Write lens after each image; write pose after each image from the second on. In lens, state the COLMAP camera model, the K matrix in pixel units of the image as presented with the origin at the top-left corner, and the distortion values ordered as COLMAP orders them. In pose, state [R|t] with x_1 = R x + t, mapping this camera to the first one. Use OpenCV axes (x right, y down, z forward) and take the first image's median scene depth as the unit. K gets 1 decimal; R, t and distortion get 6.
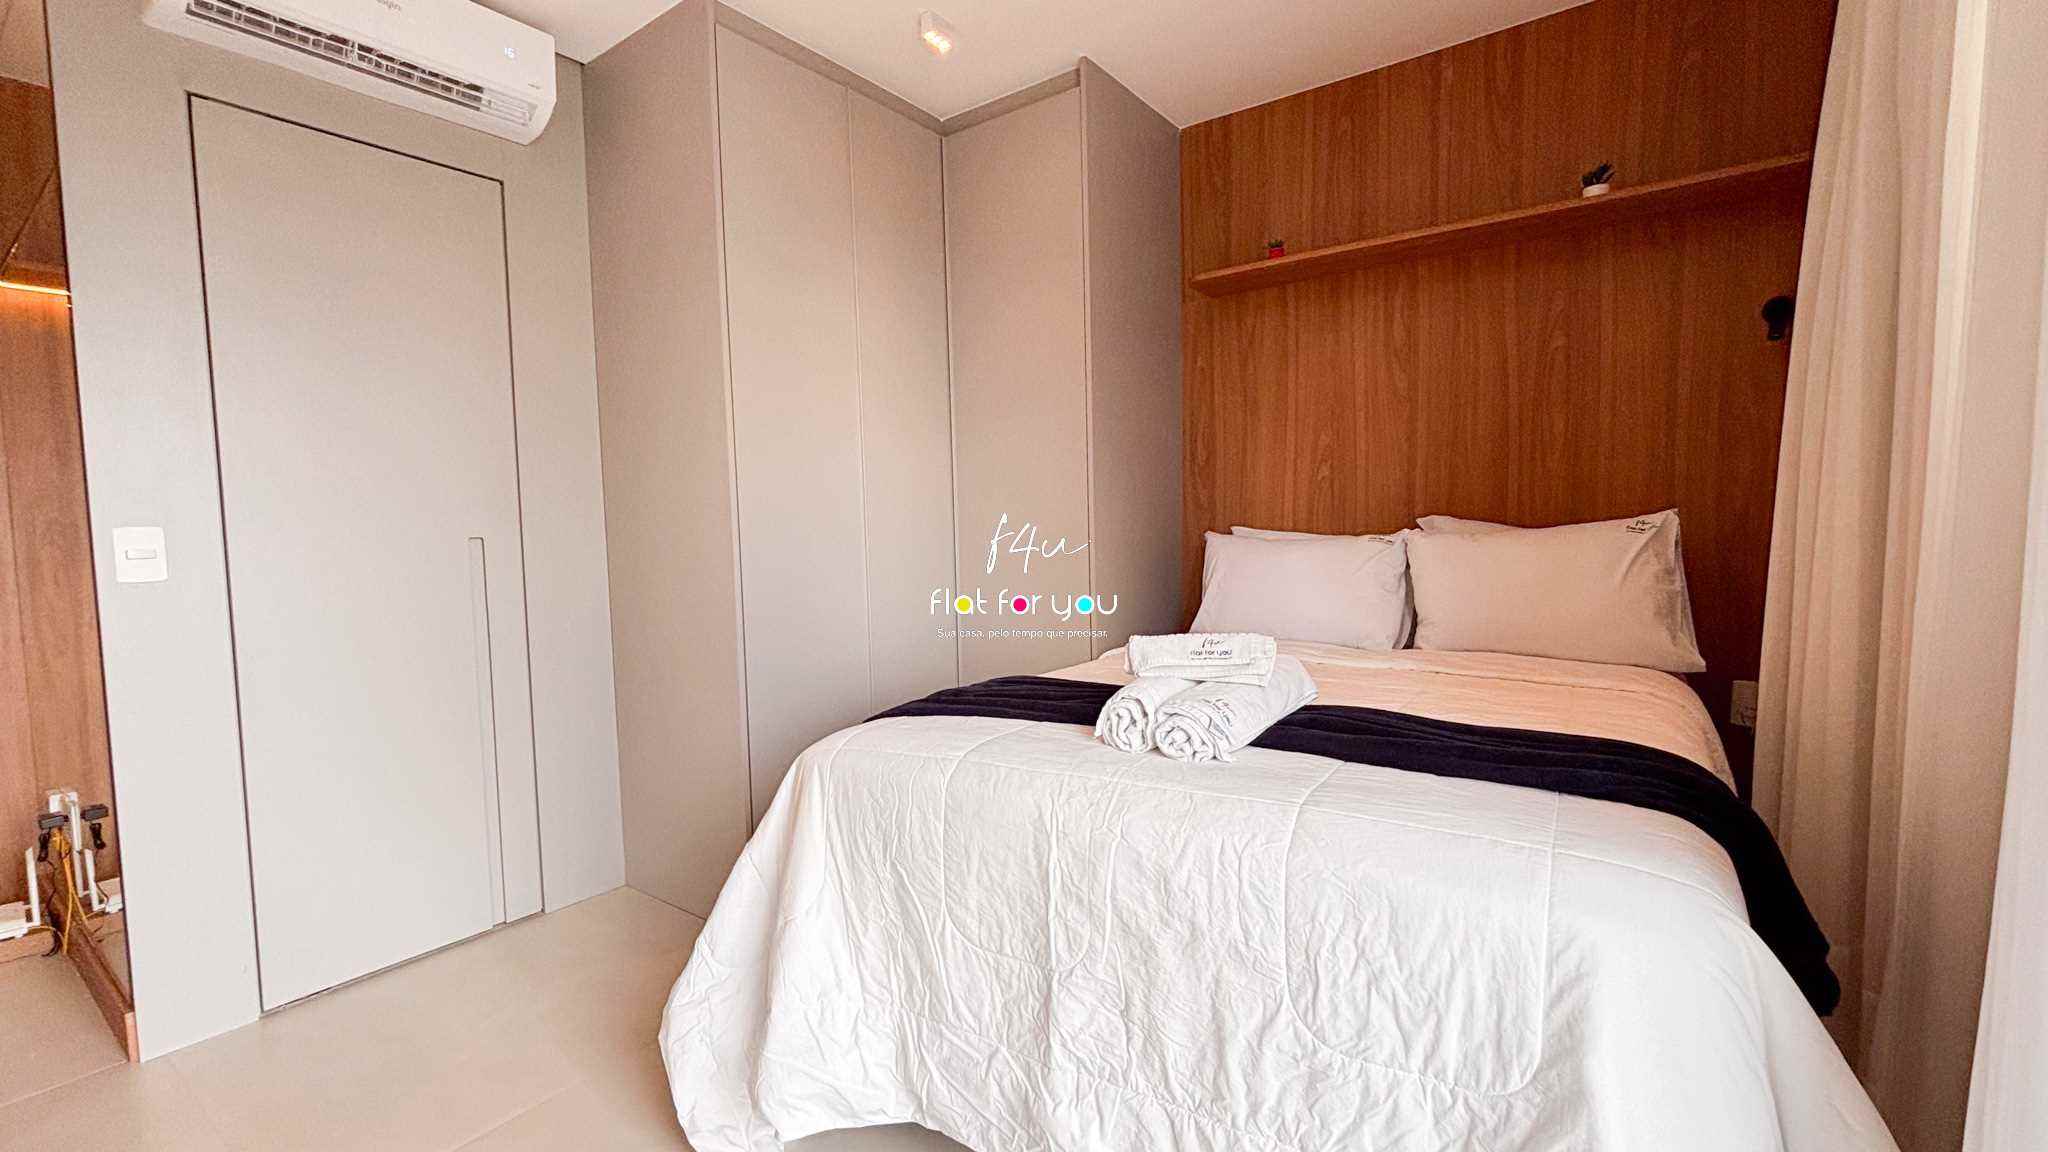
lens RADIAL K [[855.8, 0, 1020.4], [0, 855.8, 572.7], [0, 0, 1]] dist [-0.001156, -0.000454]
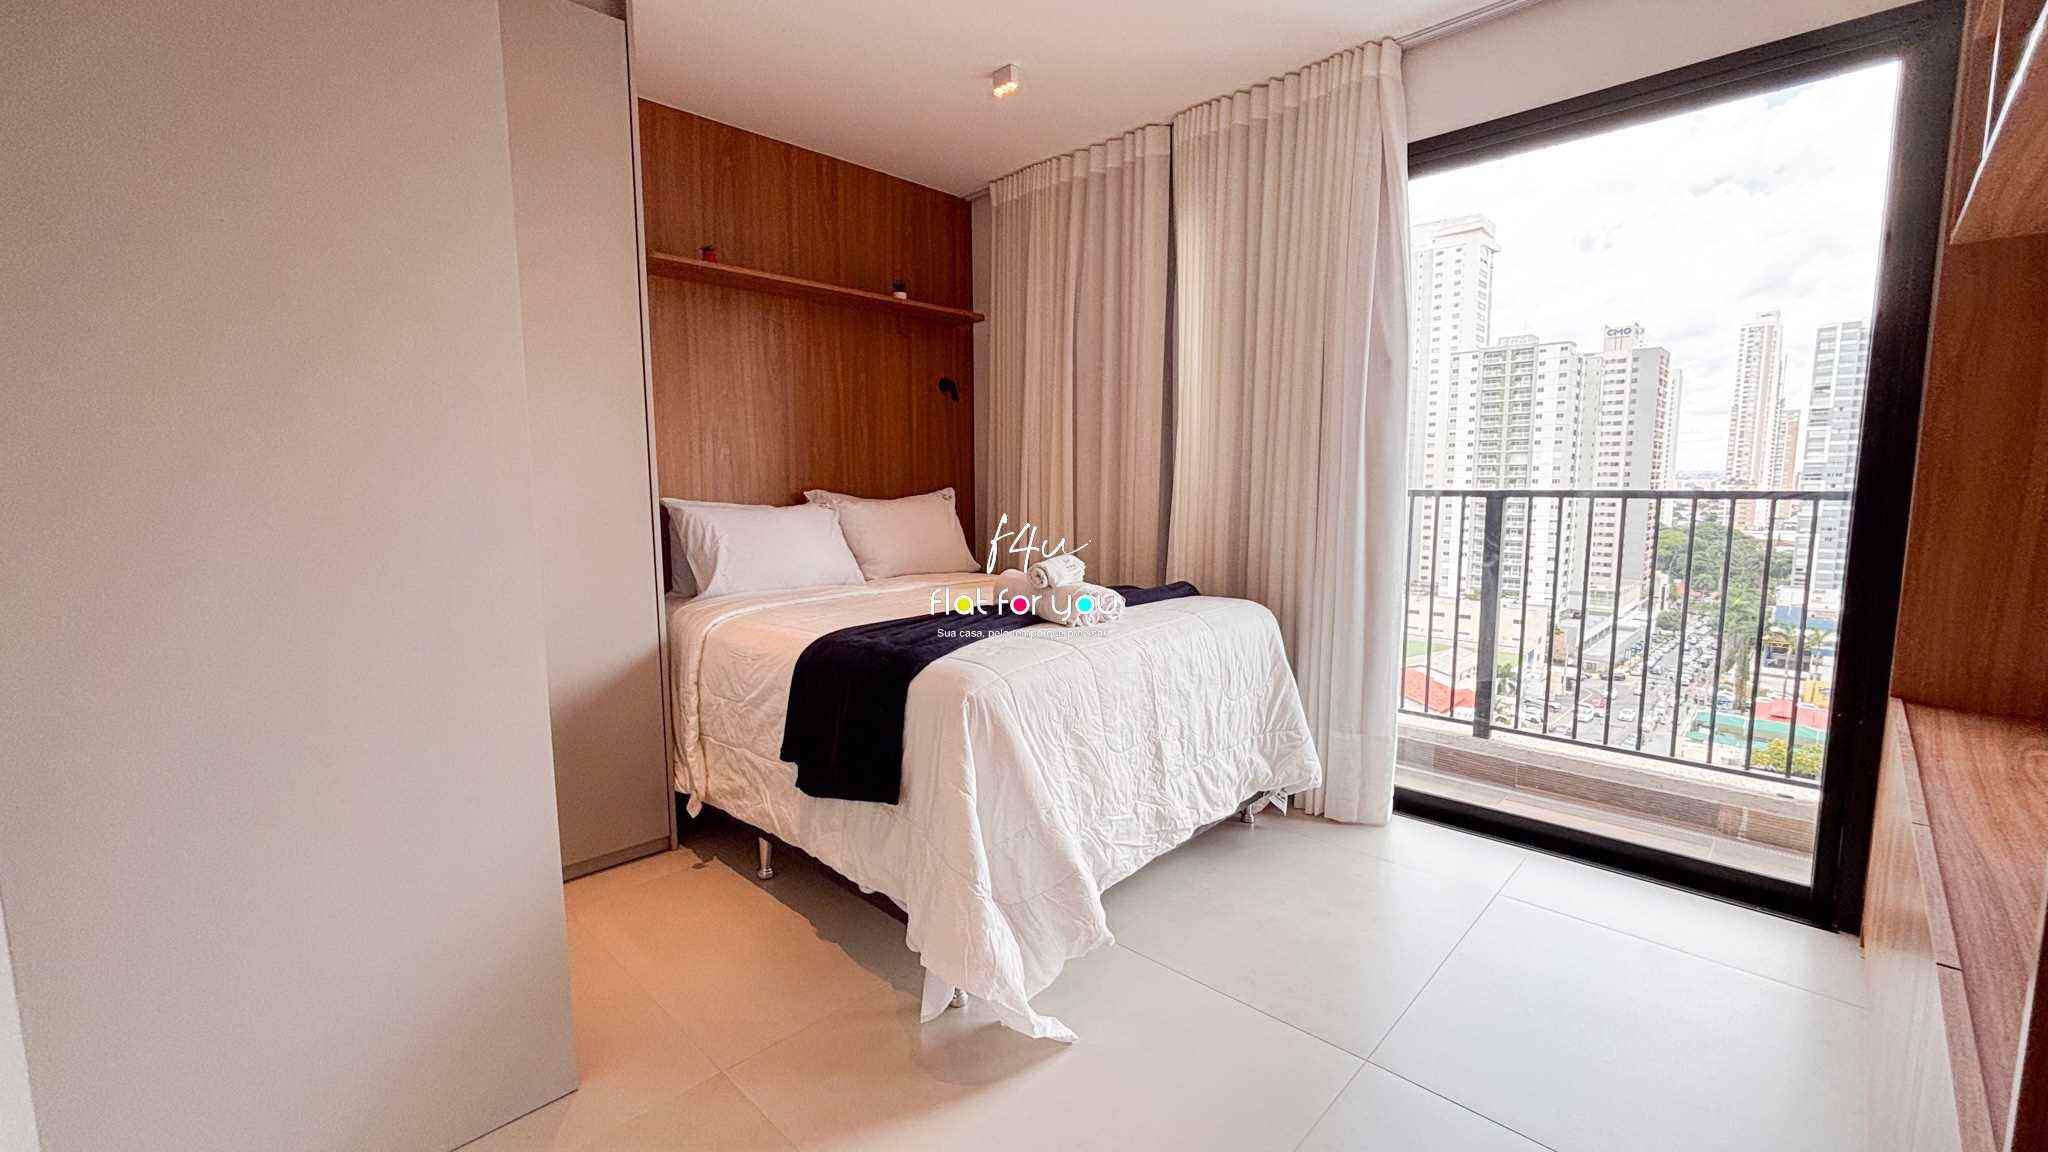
lens RADIAL K [[827.4, 0, 1021.4], [0, 827.4, 574.8], [0, 0, 1]] dist [0.001117, -0.000223]
pose [[0.152287, -0.090191, 0.984212, -1.596806], [0.063298, 0.994673, 0.081355, -0.035102], [-0.986307, 0.049910, 0.157185, 0.929428]]
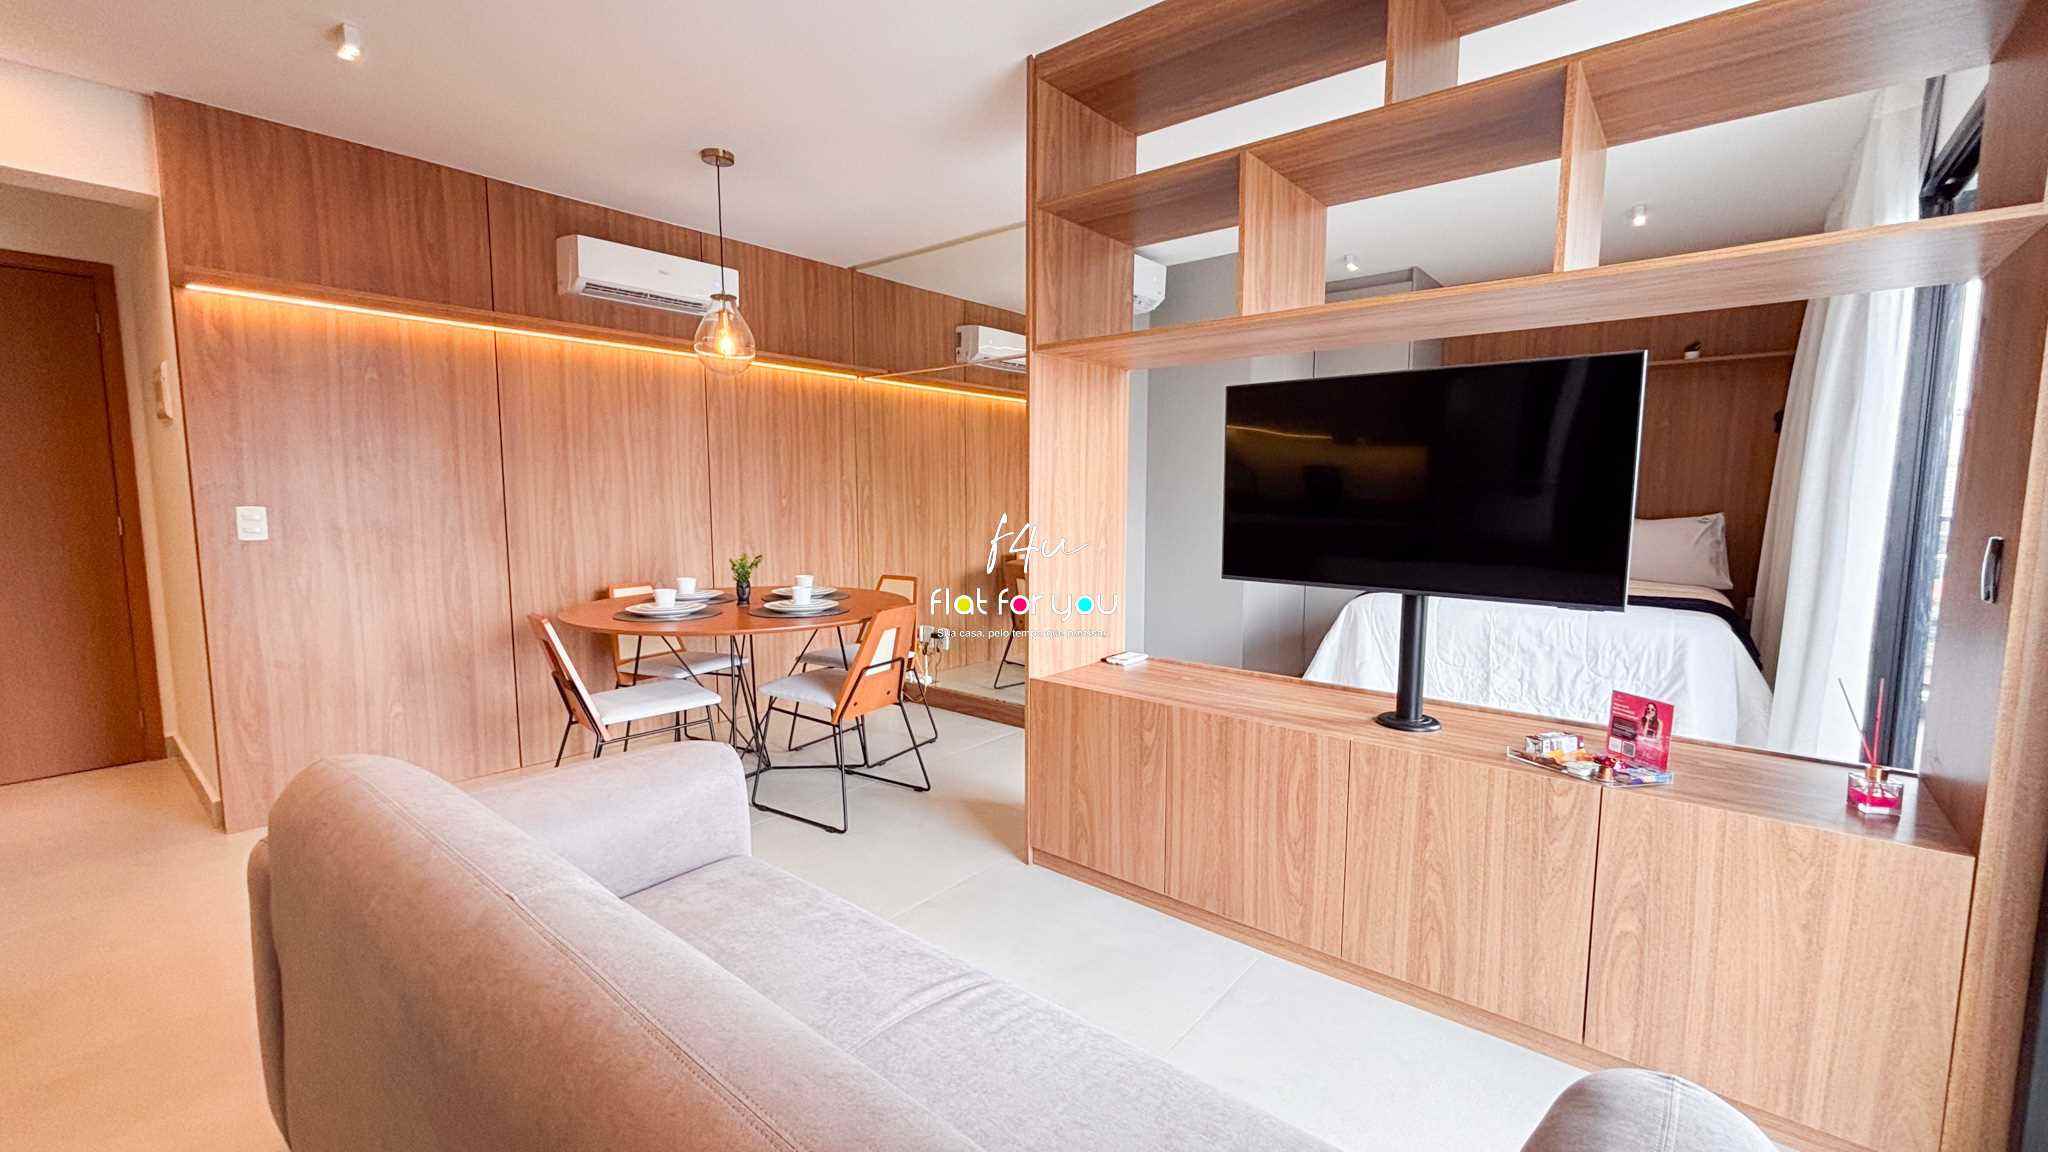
lens RADIAL K [[826.4, 0, 1023.4], [0, 826.4, 575.8], [0, 0, 1]] dist [0.000268, -0.000800]
pose [[0.998105, 0.028354, -0.054615, -1.334335], [-0.026029, 0.998743, 0.042824, 0.060758], [0.055760, -0.041322, 0.997589, -1.803937]]
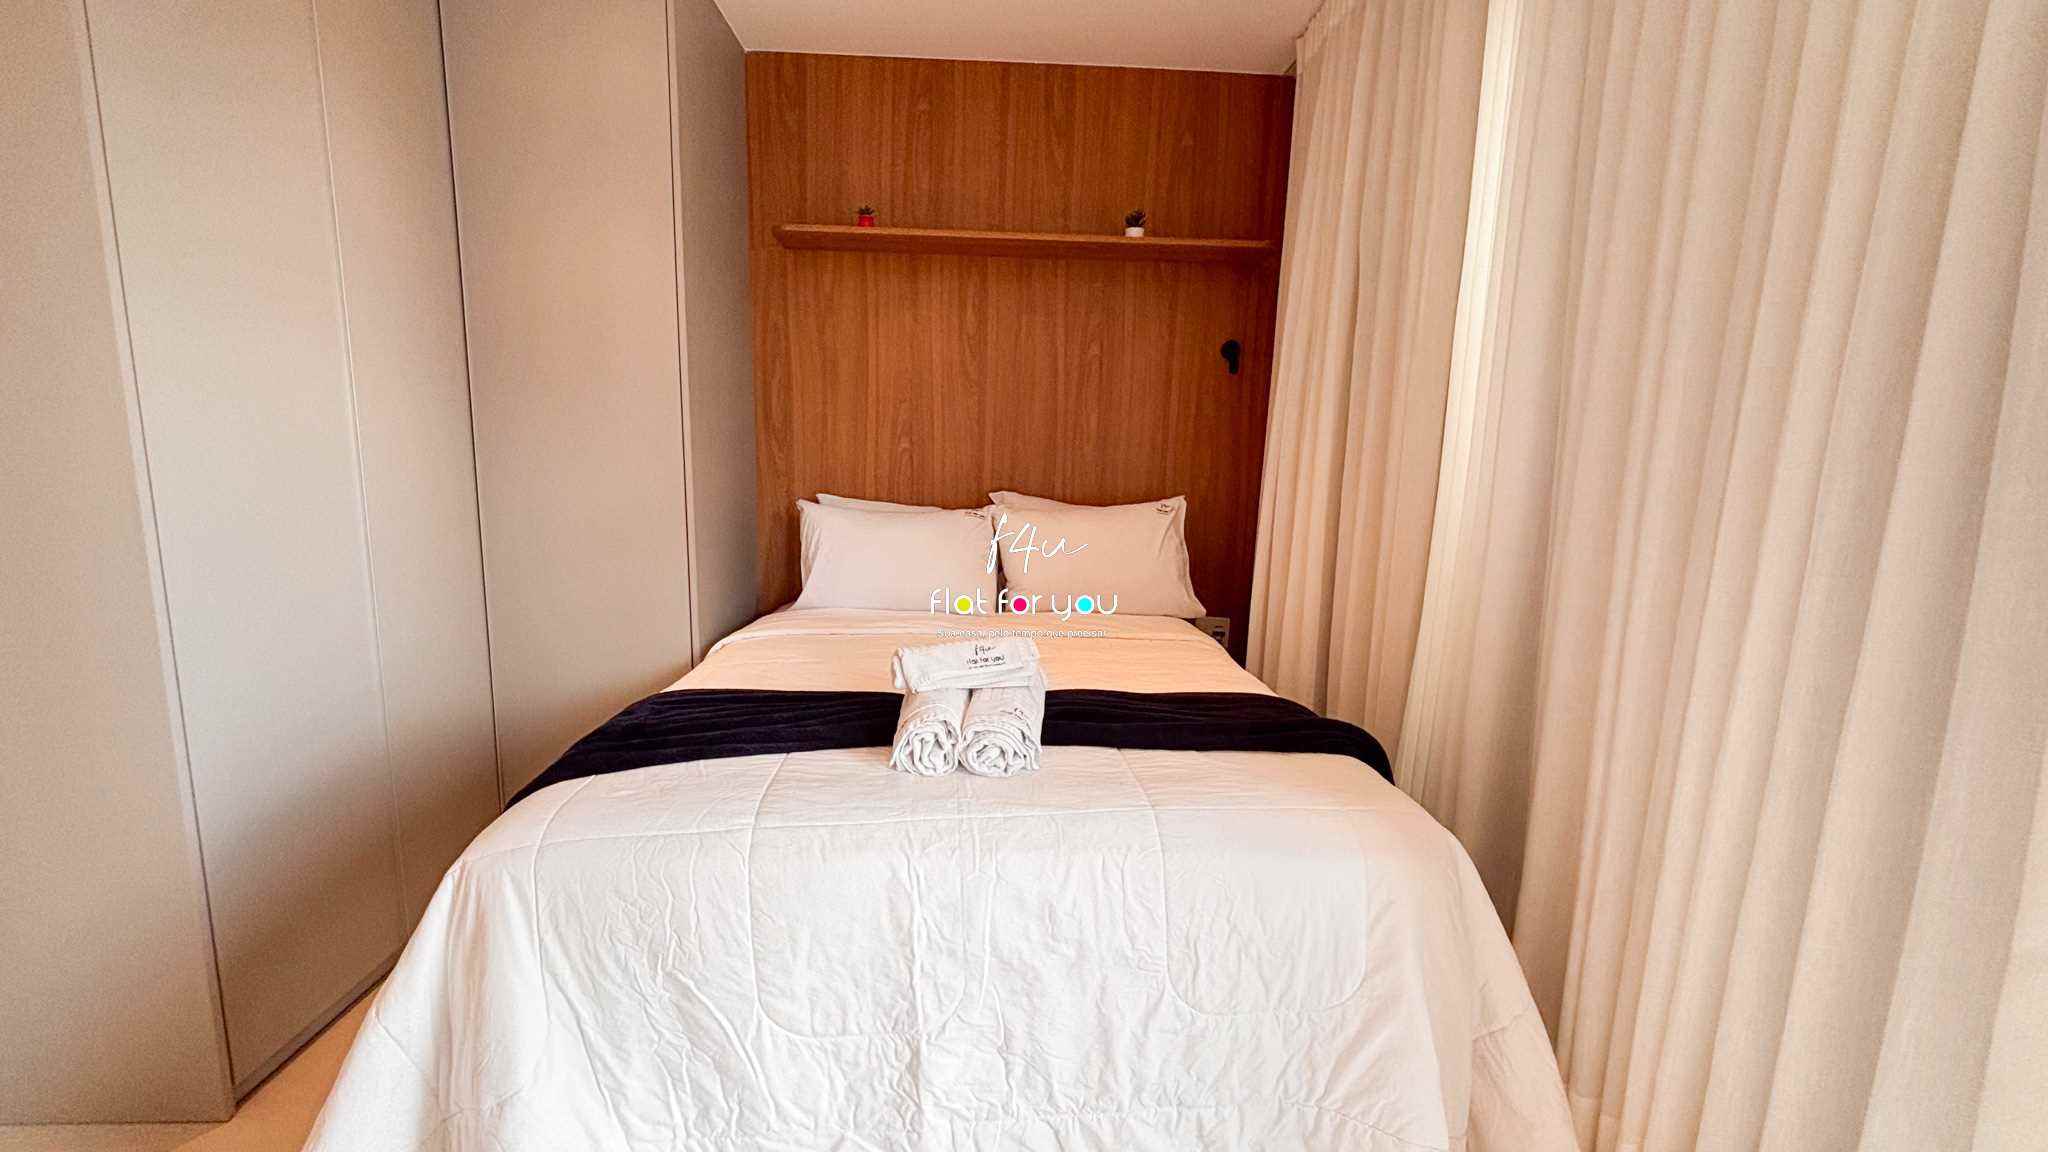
lens RADIAL K [[810.3, 0, 1014.7], [0, 810.3, 584.2], [0, 0, 1]] dist [-0.005324, -0.000361]
pose [[0.784598, -0.060399, 0.617056, -0.365195], [0.000503, 0.995305, 0.096783, -0.095451], [-0.620004, -0.075625, 0.780945, 0.271934]]
